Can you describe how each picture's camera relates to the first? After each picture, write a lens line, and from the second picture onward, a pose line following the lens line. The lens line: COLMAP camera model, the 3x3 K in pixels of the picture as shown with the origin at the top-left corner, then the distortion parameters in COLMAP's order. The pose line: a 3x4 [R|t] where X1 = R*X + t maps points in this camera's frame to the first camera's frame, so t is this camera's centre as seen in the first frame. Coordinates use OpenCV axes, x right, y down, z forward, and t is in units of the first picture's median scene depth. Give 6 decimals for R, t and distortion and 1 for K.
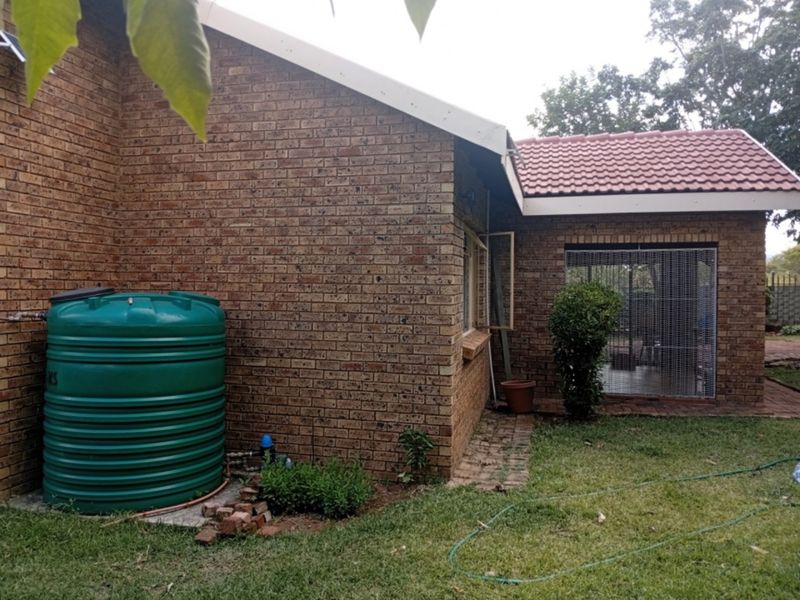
lens RADIAL K [[633.6, 0, 412.9], [0, 633.6, 302.1], [0, 0, 1]] dist [0.112306, -0.218270]
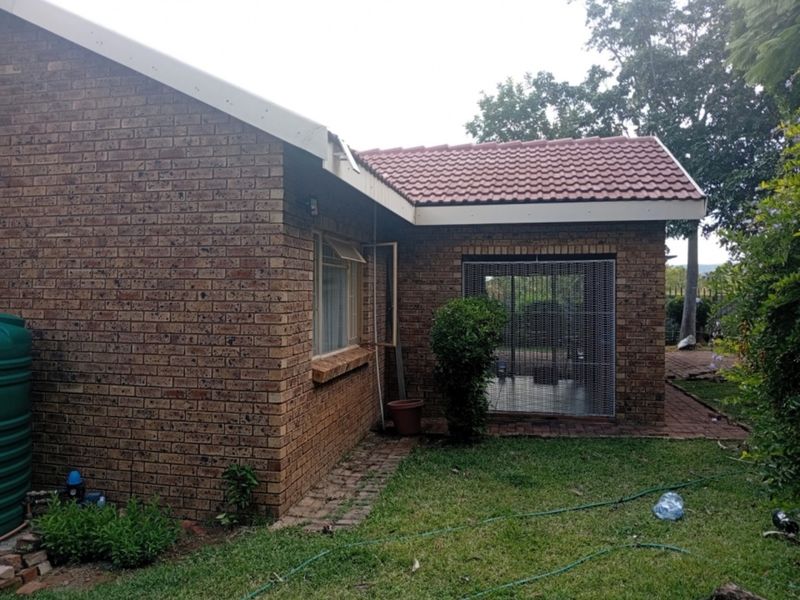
lens RADIAL K [[633.6, 0, 412.9], [0, 633.6, 302.1], [0, 0, 1]] dist [0.112306, -0.218270]
pose [[0.999305, -0.002357, 0.037193, 0.196052], [0.002829, 0.999916, -0.012645, -0.013804], [-0.037160, 0.012742, 0.999228, 0.083230]]
